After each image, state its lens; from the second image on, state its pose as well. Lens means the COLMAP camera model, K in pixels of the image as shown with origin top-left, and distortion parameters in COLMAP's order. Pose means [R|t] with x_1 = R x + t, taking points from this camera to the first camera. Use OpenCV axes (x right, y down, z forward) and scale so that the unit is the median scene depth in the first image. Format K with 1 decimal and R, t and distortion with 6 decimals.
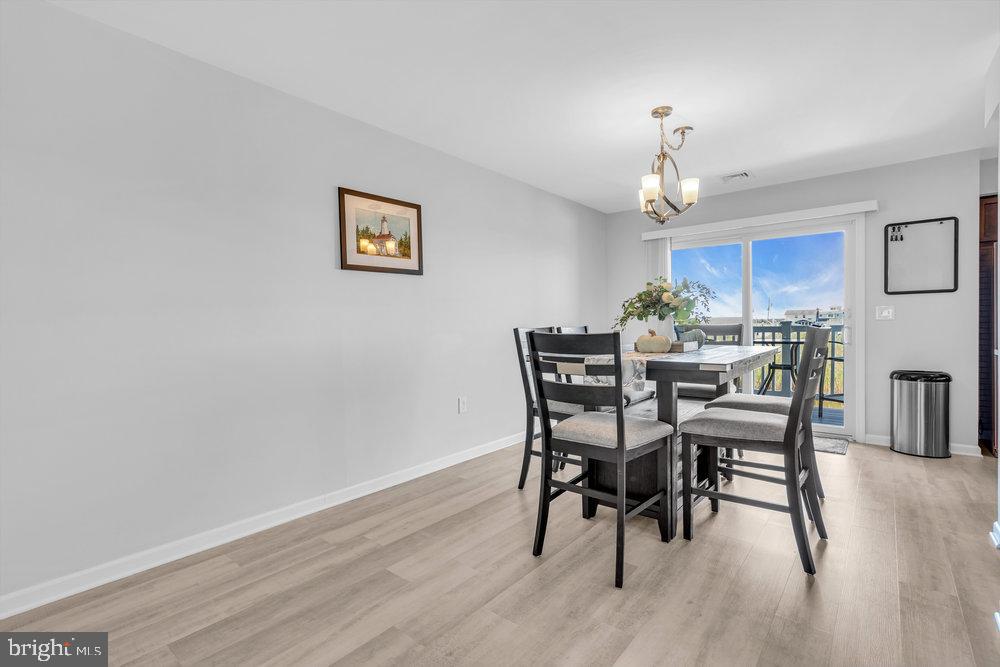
lens RADIAL K [[474.8, 0, 501.0], [0, 474.8, 330.6], [0, 0, 1]] dist [0.000026, 0.000018]
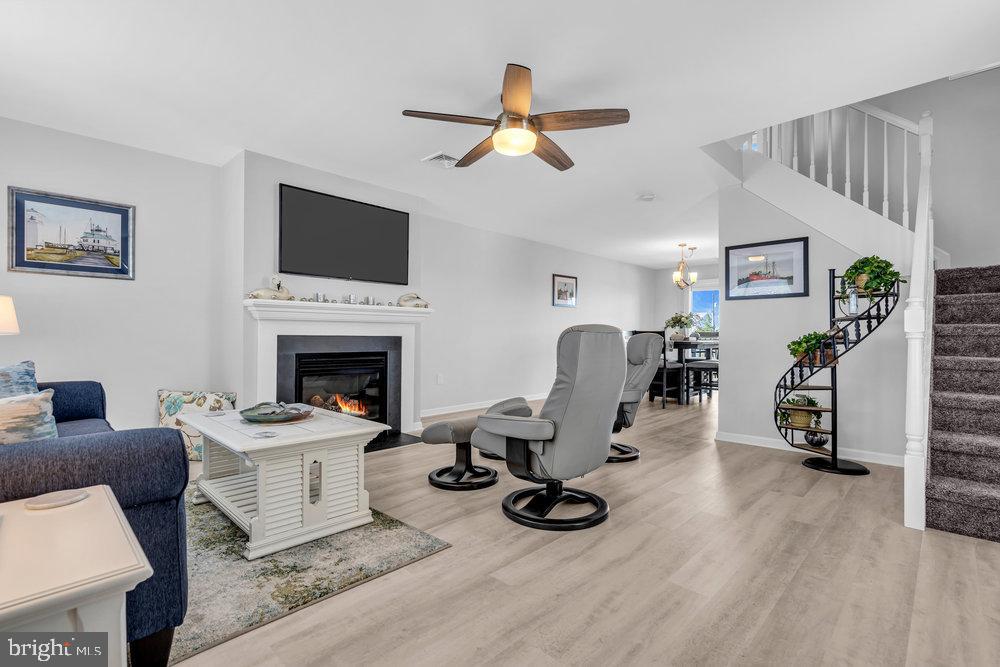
lens RADIAL K [[474.8, 0, 498.5], [0, 474.8, 328.6], [0, 0, 1]] dist [0.000026, 0.000018]
pose [[0.996888, 0.022021, -0.075697, -0.436068], [-0.023735, 0.999480, -0.021817, 0.057376], [0.075177, 0.023546, 0.996892, -1.581204]]
